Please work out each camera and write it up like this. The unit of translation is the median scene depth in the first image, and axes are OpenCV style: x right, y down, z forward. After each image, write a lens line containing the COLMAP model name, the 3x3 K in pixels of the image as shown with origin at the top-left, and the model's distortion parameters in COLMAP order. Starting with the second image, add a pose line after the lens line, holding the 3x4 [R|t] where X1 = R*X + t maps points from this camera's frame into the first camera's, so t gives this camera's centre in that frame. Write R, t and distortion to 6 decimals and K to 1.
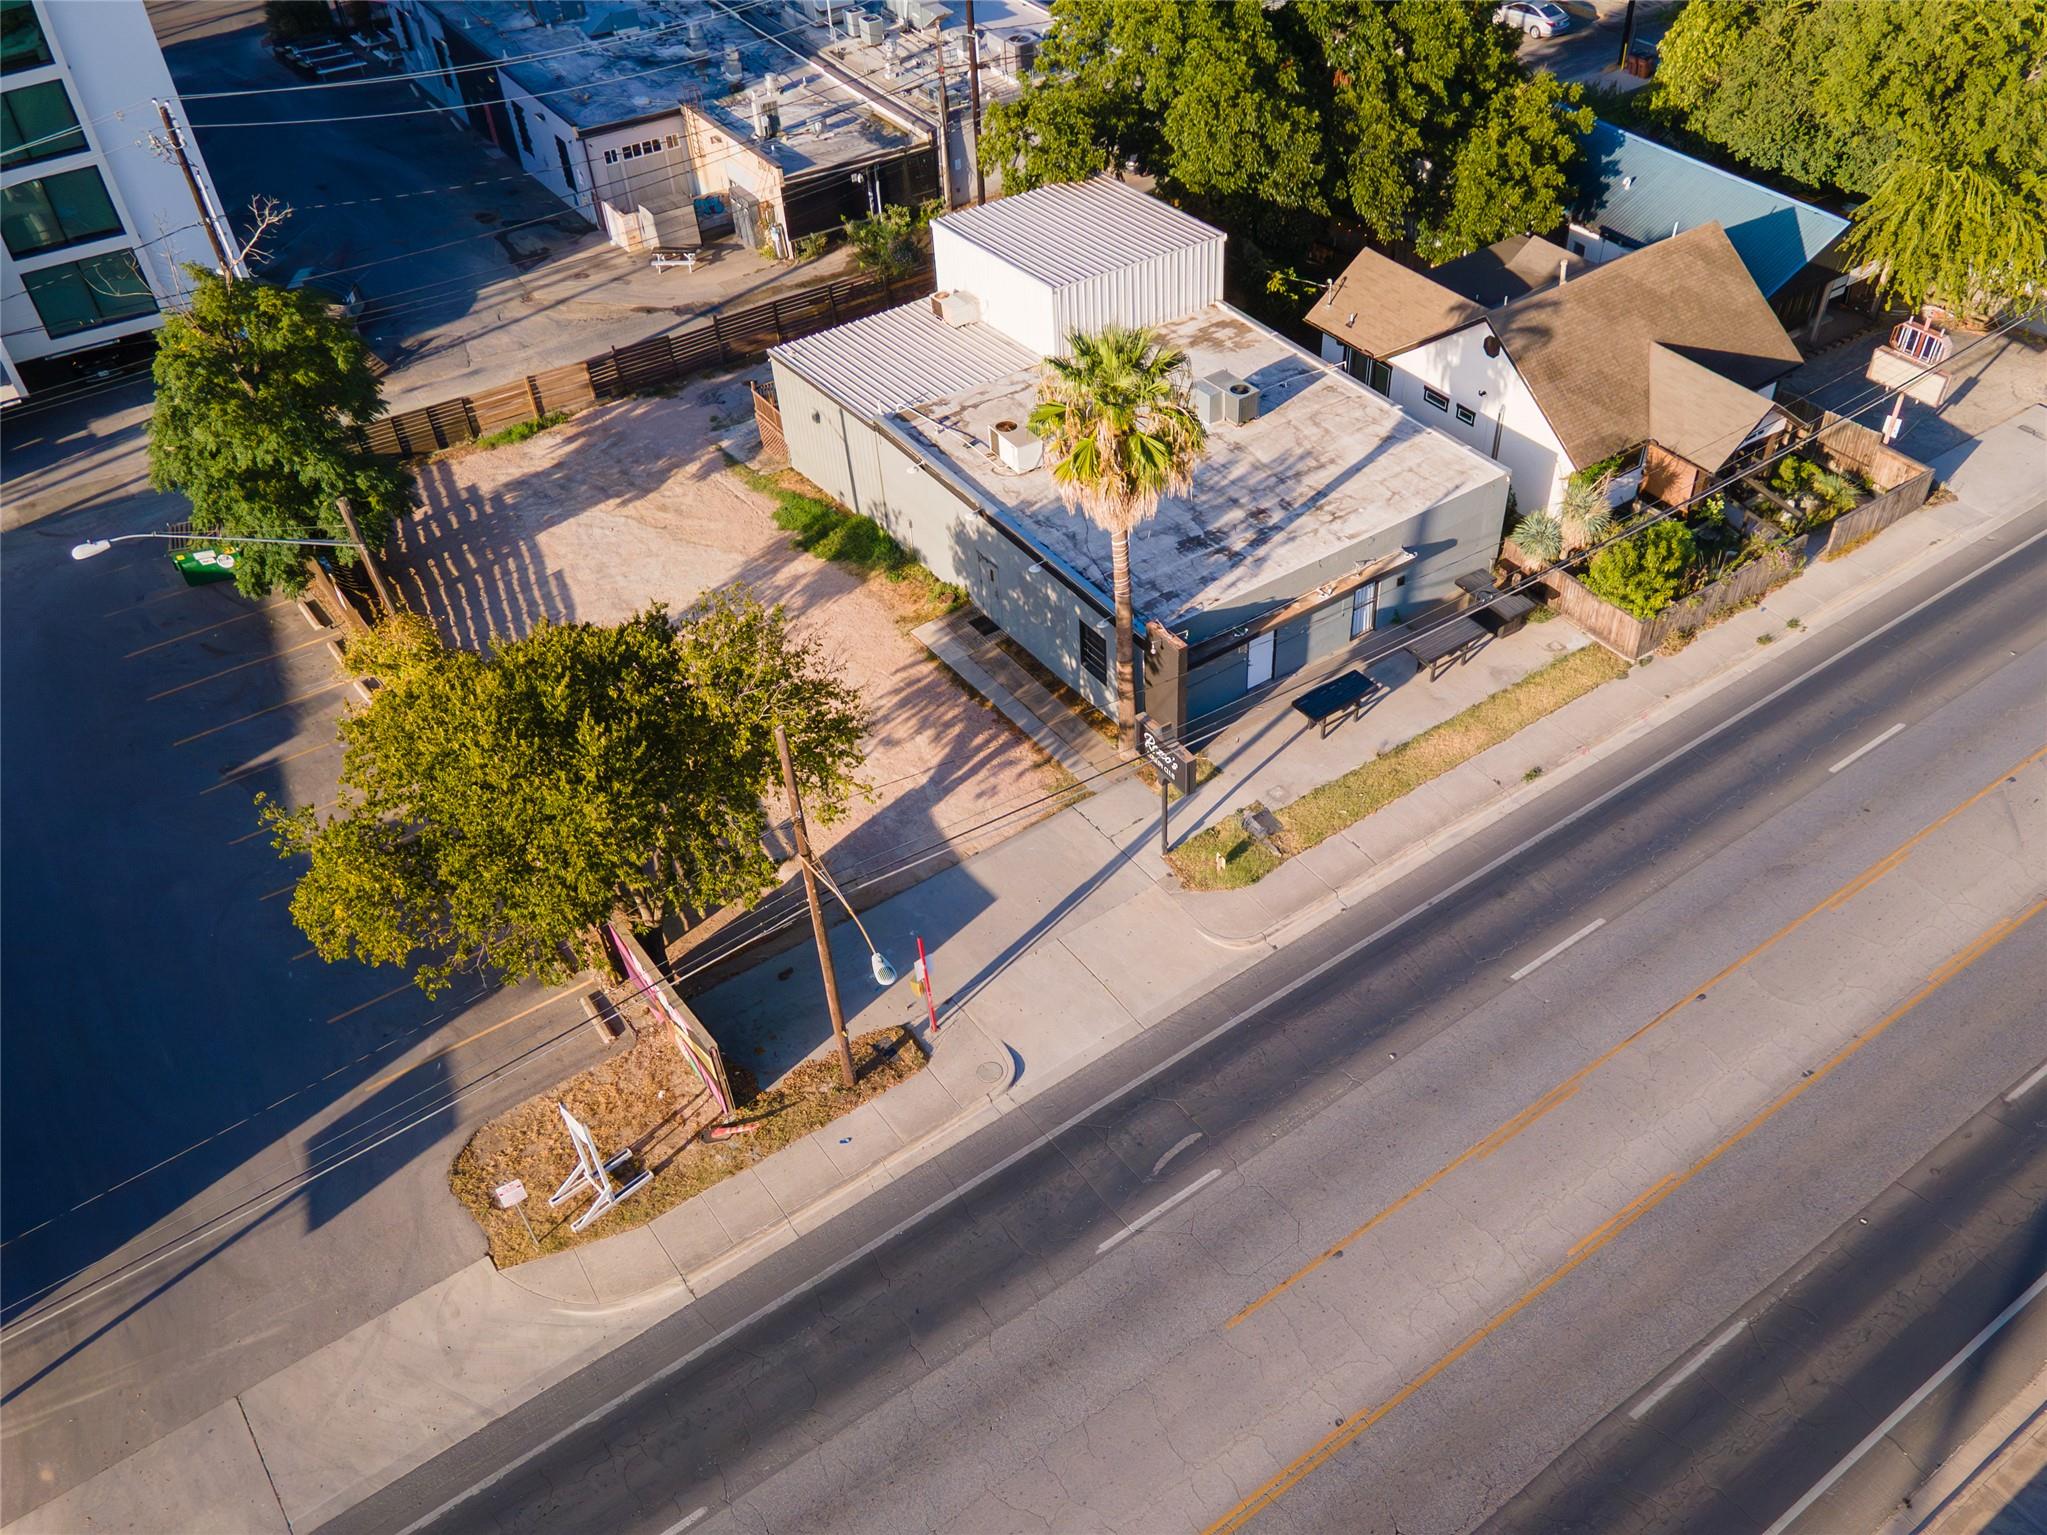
lens RADIAL K [[1675.5, 0, 1151.7], [0, 1675.5, 851.9], [0, 0, 1]] dist [0.014870, 0.015750]
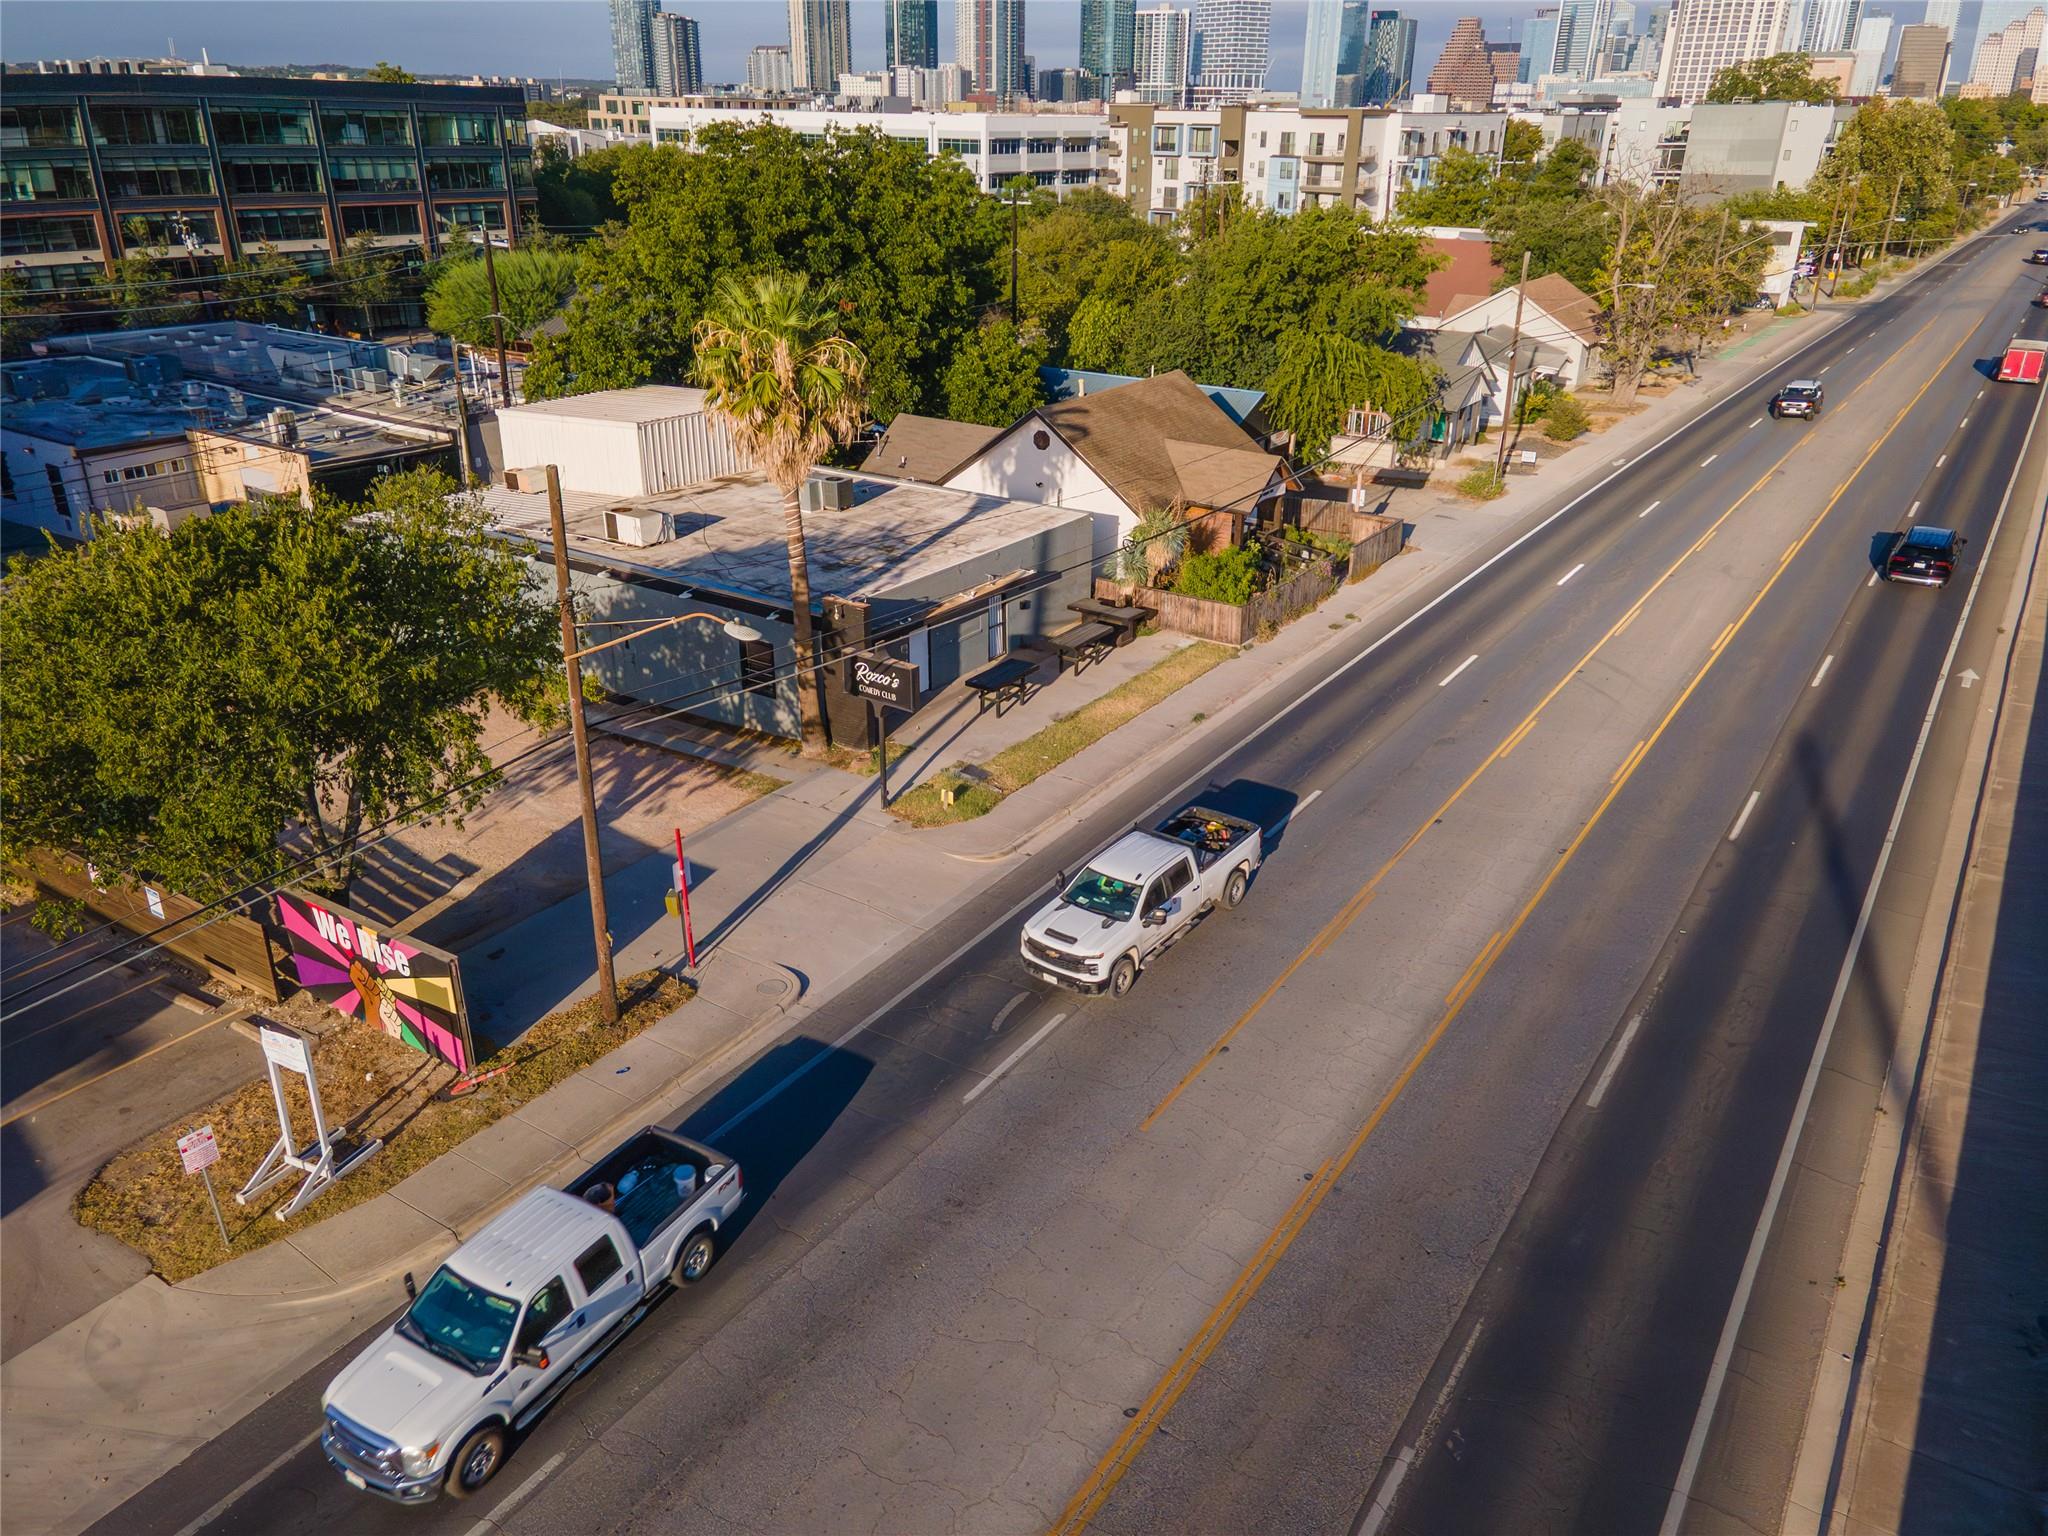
lens RADIAL K [[1484.5, 0, 1024.0], [0, 1484.5, 768.0], [0, 0, 1]] dist [0.042064, -0.001851]
pose [[0.945376, -0.125579, 0.300822, -0.159495], [0.221727, 0.924183, -0.311005, 0.245599], [-0.238959, 0.360717, 0.901544, 0.191113]]
